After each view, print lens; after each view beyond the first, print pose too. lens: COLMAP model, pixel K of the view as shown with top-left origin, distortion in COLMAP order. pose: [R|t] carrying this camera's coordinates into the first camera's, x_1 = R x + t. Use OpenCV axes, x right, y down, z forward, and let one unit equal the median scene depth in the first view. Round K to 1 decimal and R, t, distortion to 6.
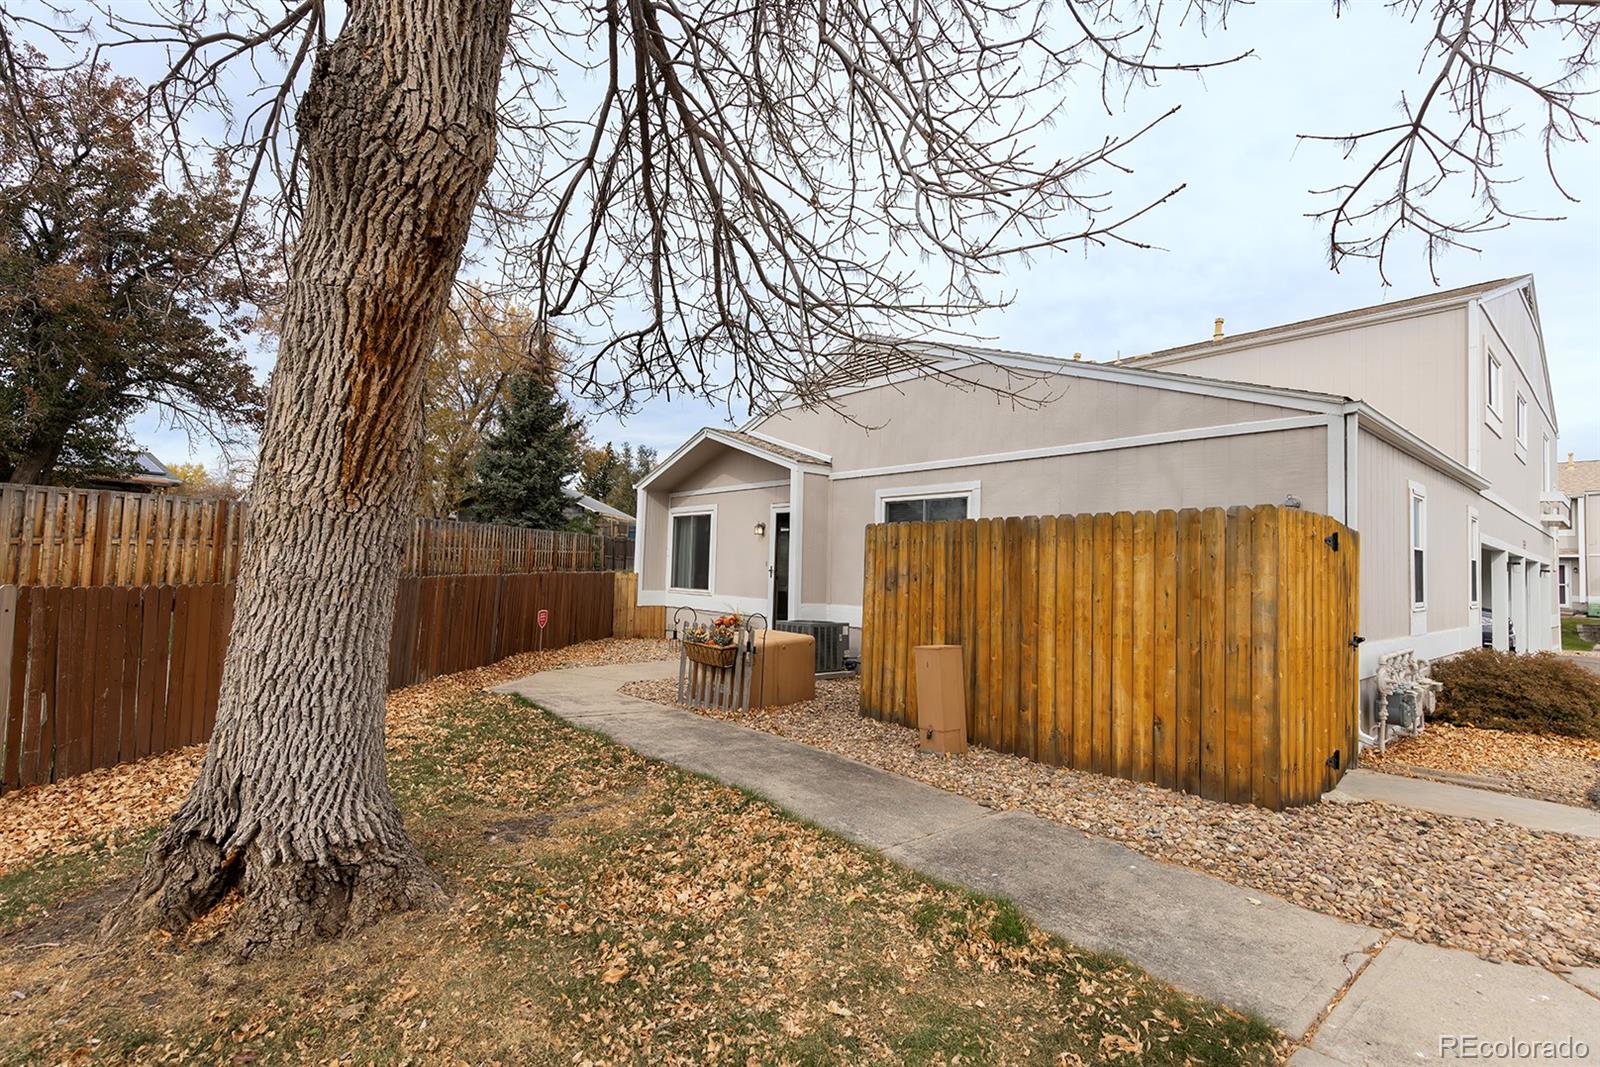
lens RADIAL K [[739.3, 0, 796.9], [0, 739.3, 525.5], [0, 0, 1]] dist [0.004360, 0.000927]
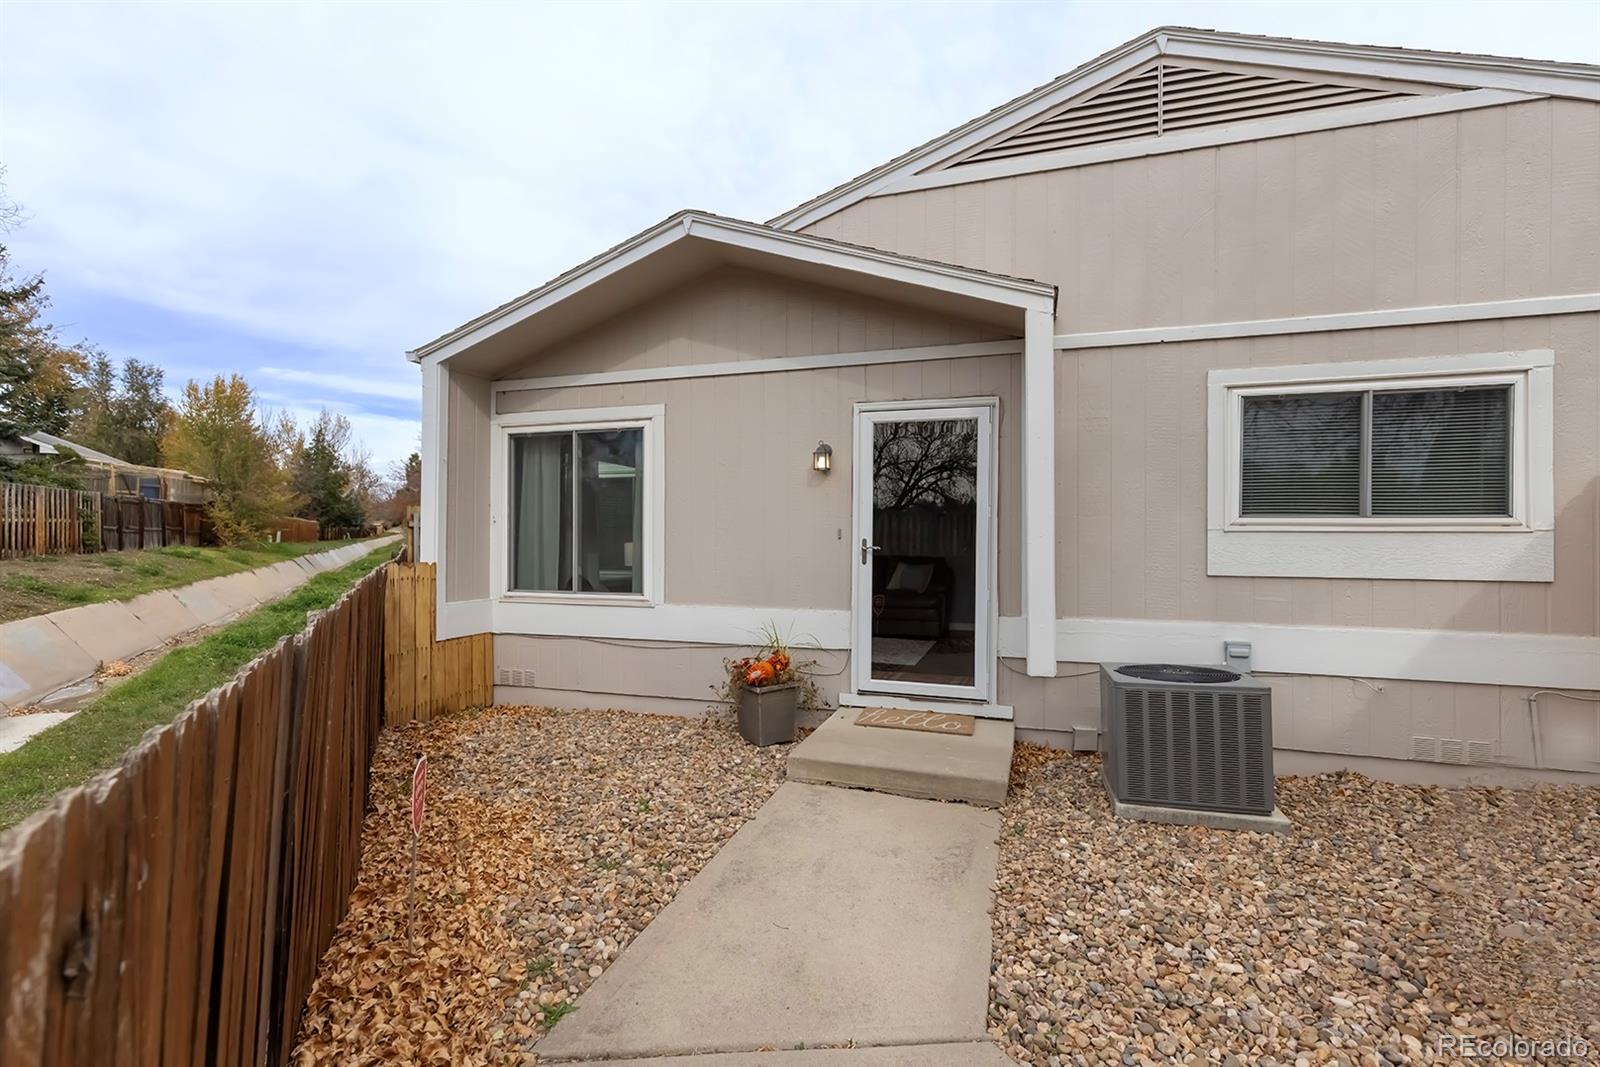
lens RADIAL K [[739.3, 0, 799.2], [0, 739.3, 534.0], [0, 0, 1]] dist [0.004360, 0.000927]
pose [[0.851085, -0.023121, 0.524519, -0.269112], [-0.008754, 0.998266, 0.058209, 0.022096], [-0.524956, -0.054132, 0.849406, 0.552591]]
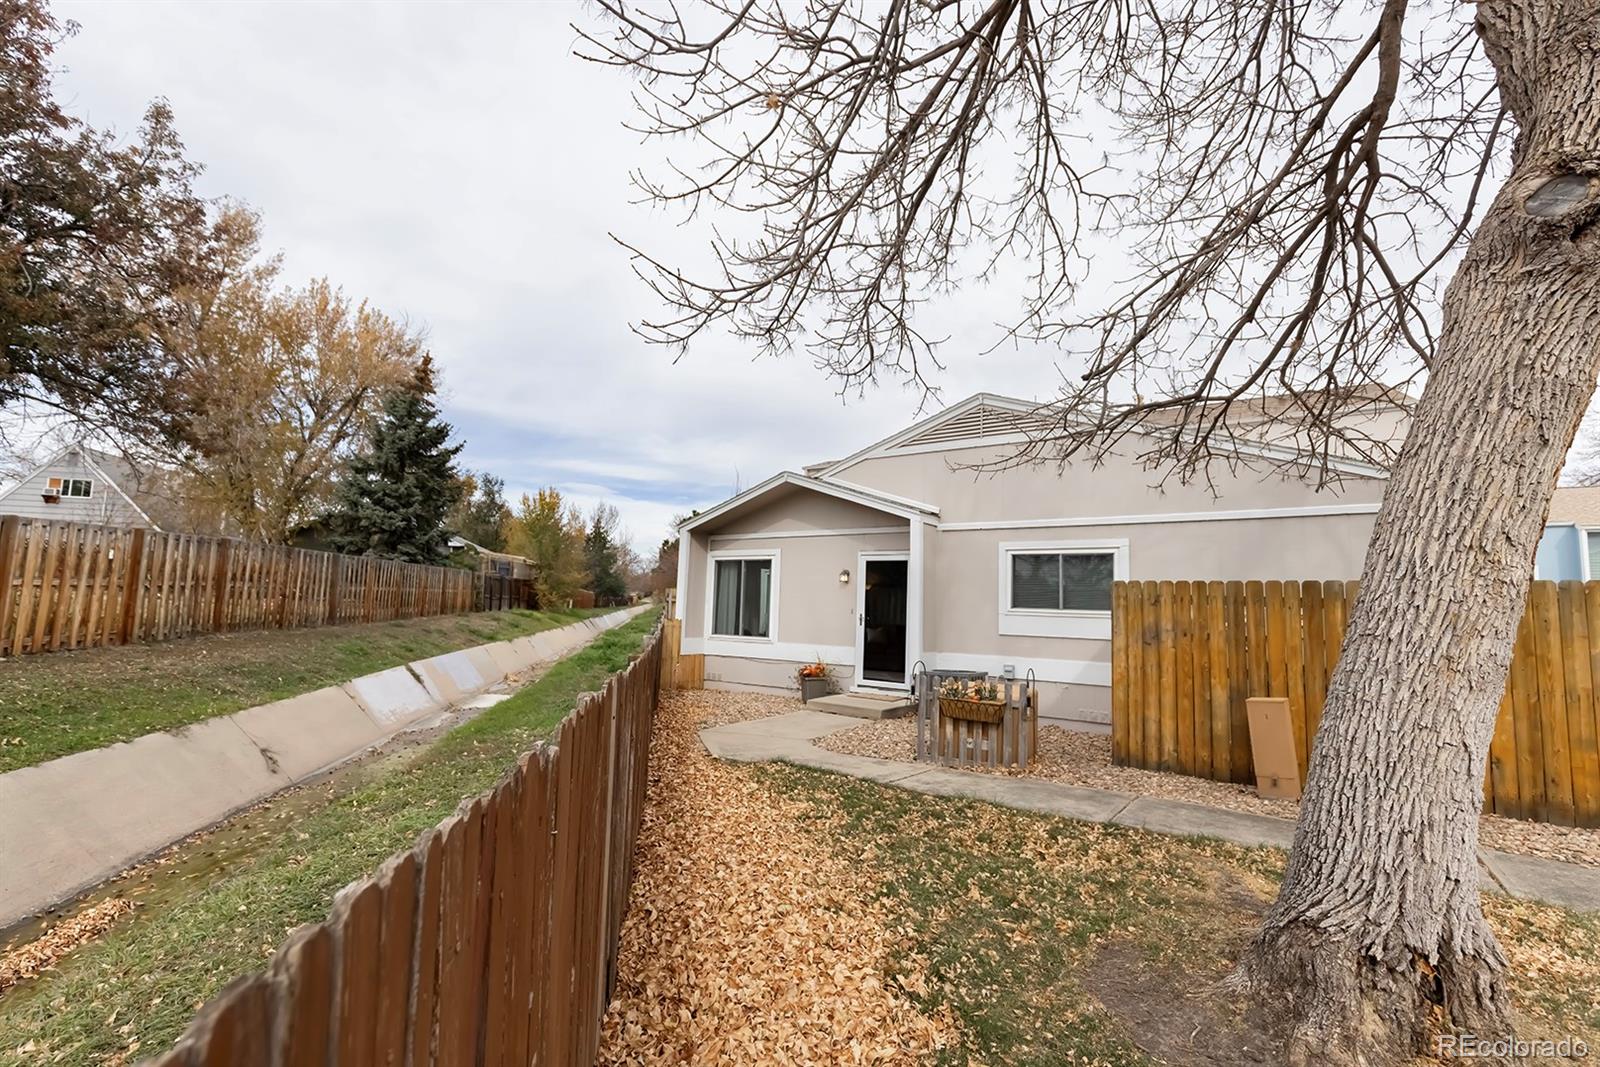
lens RADIAL K [[739.3, 0, 797.1], [0, 739.3, 536.1], [0, 0, 1]] dist [0.004360, 0.000927]
pose [[0.967743, 0.026091, 0.250586, -0.323015], [-0.017234, 0.999149, -0.037475, -0.010119], [-0.251351, 0.031947, 0.967369, 0.047392]]
